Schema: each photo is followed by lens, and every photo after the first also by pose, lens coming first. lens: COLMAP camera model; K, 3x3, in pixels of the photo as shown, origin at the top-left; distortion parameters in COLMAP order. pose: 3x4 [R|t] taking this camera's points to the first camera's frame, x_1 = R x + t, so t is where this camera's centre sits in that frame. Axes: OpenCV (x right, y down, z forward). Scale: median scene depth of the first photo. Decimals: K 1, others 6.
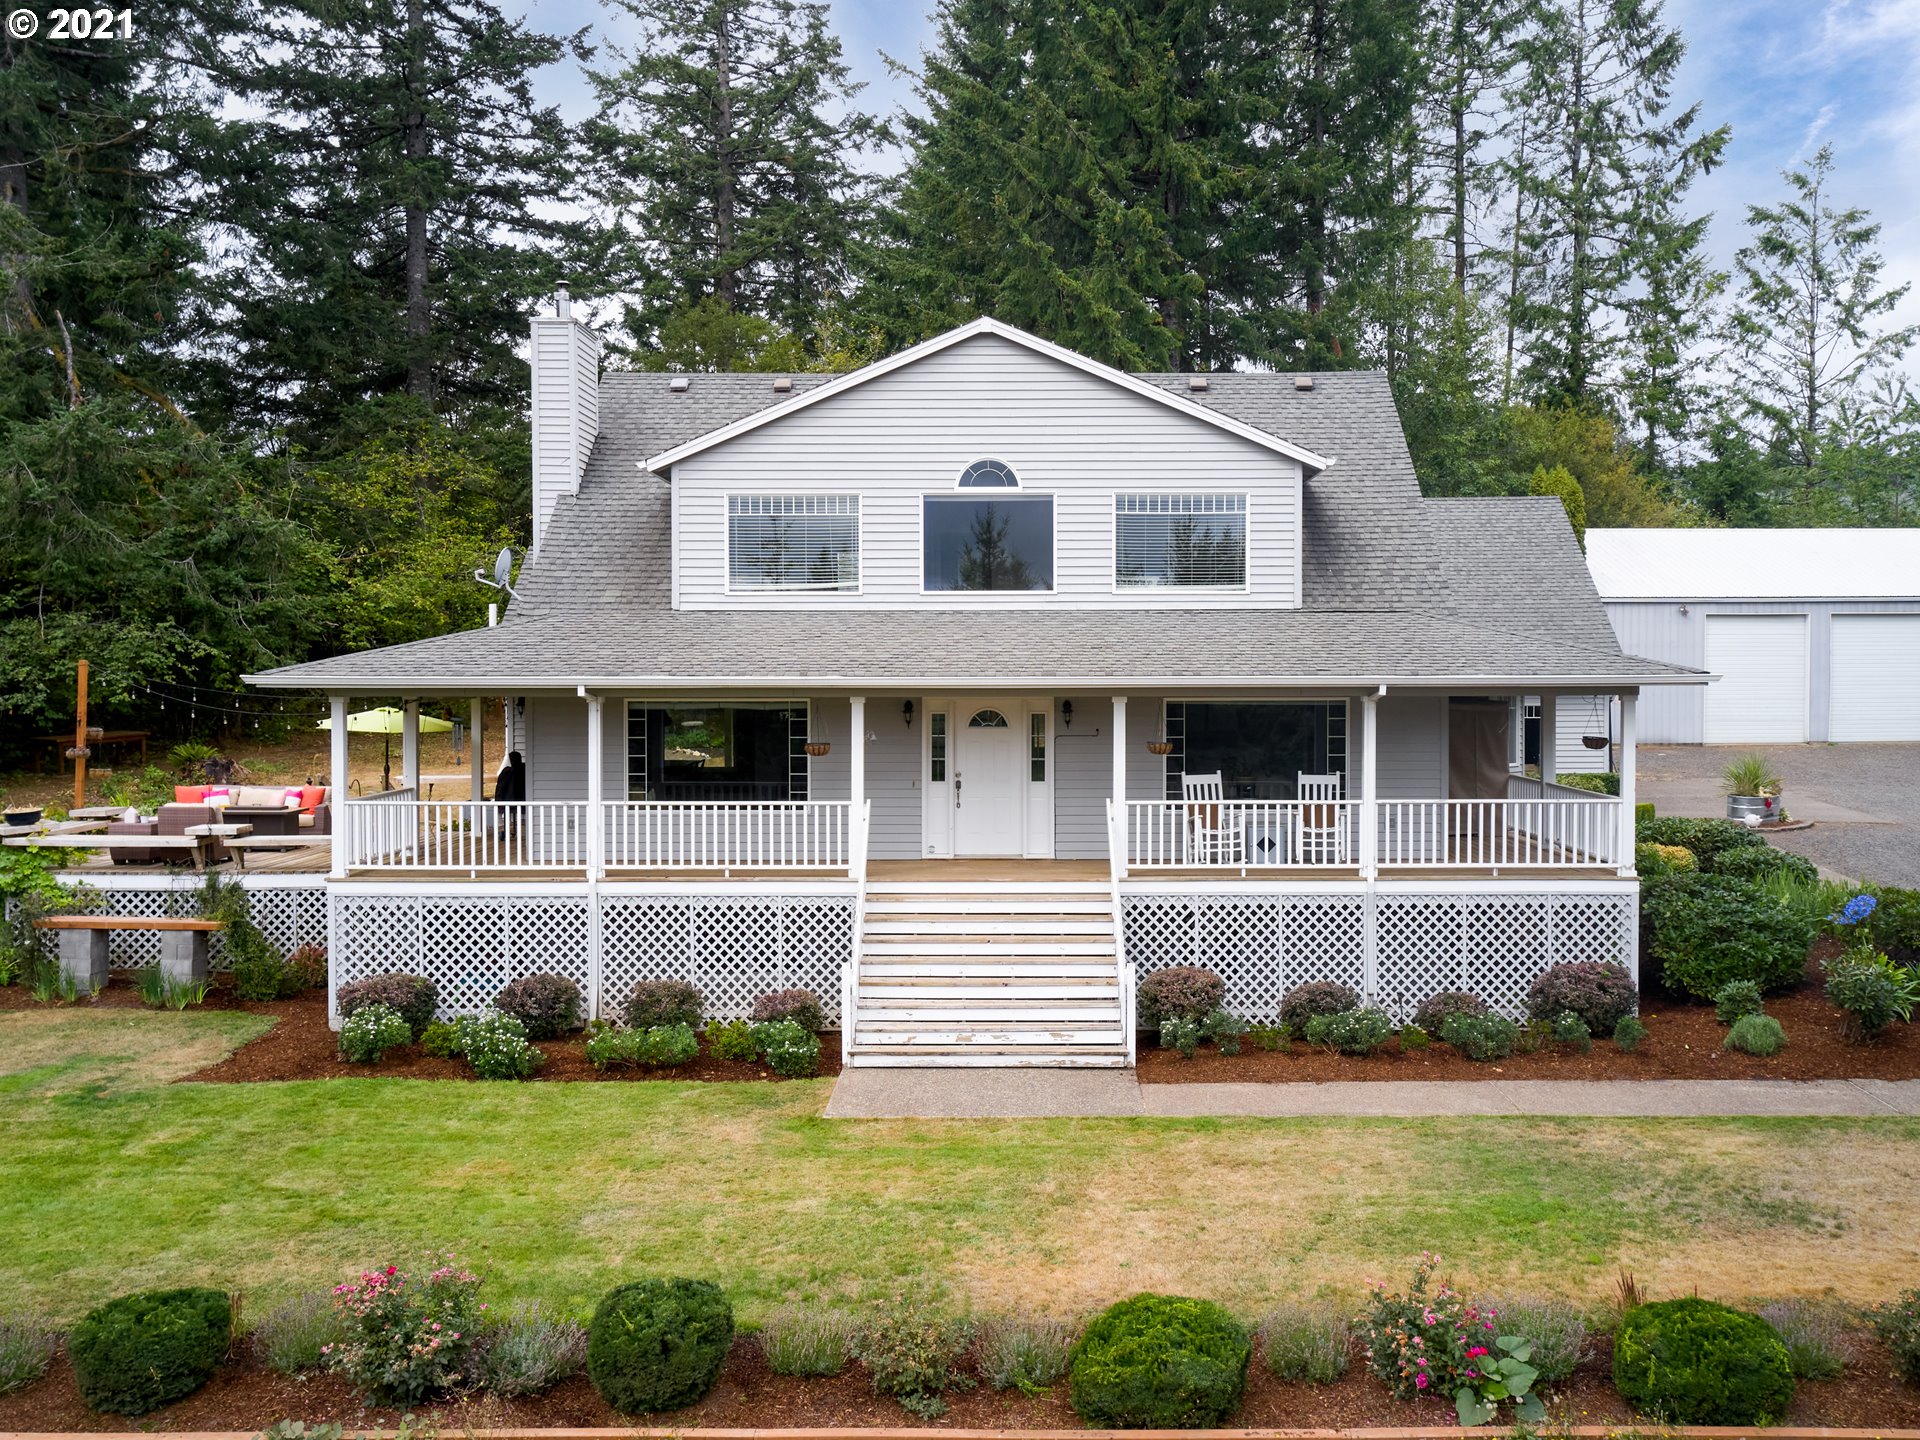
lens RADIAL K [[1622.4, 0, 960.0], [0, 1622.4, 720.0], [0, 0, 1]] dist [-0.000827, 0.086226]
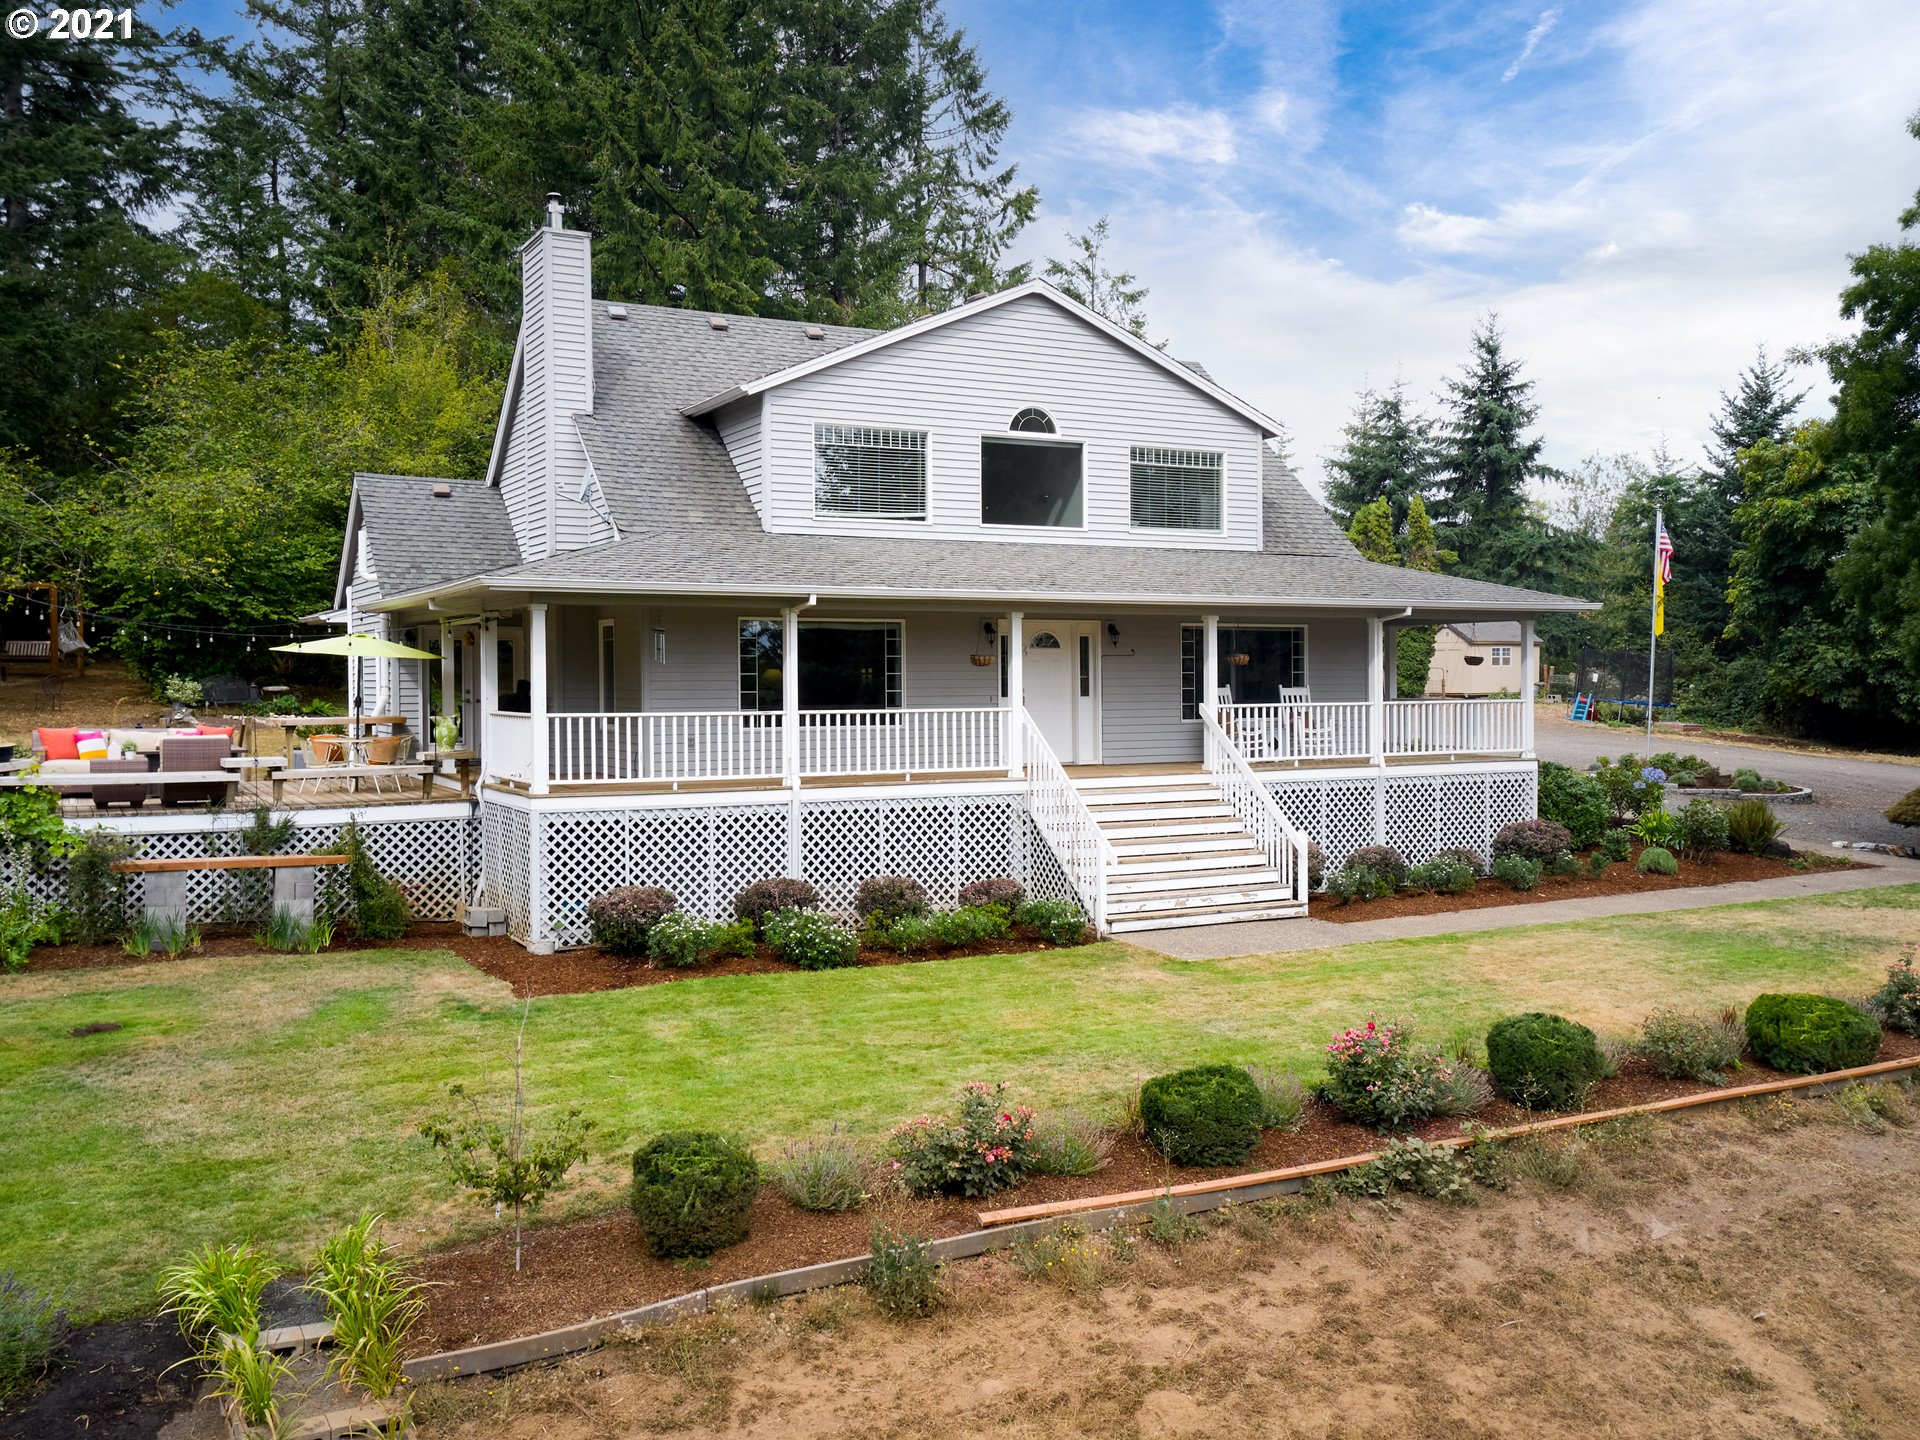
lens RADIAL K [[1622.4, 0, 960.0], [0, 1622.4, 720.0], [0, 0, 1]] dist [-0.000827, 0.086226]
pose [[0.886158, -0.013895, 0.463176, -0.544657], [0.014641, 0.999891, 0.001984, 0.050191], [-0.463153, 0.005023, 0.886264, 0.041015]]
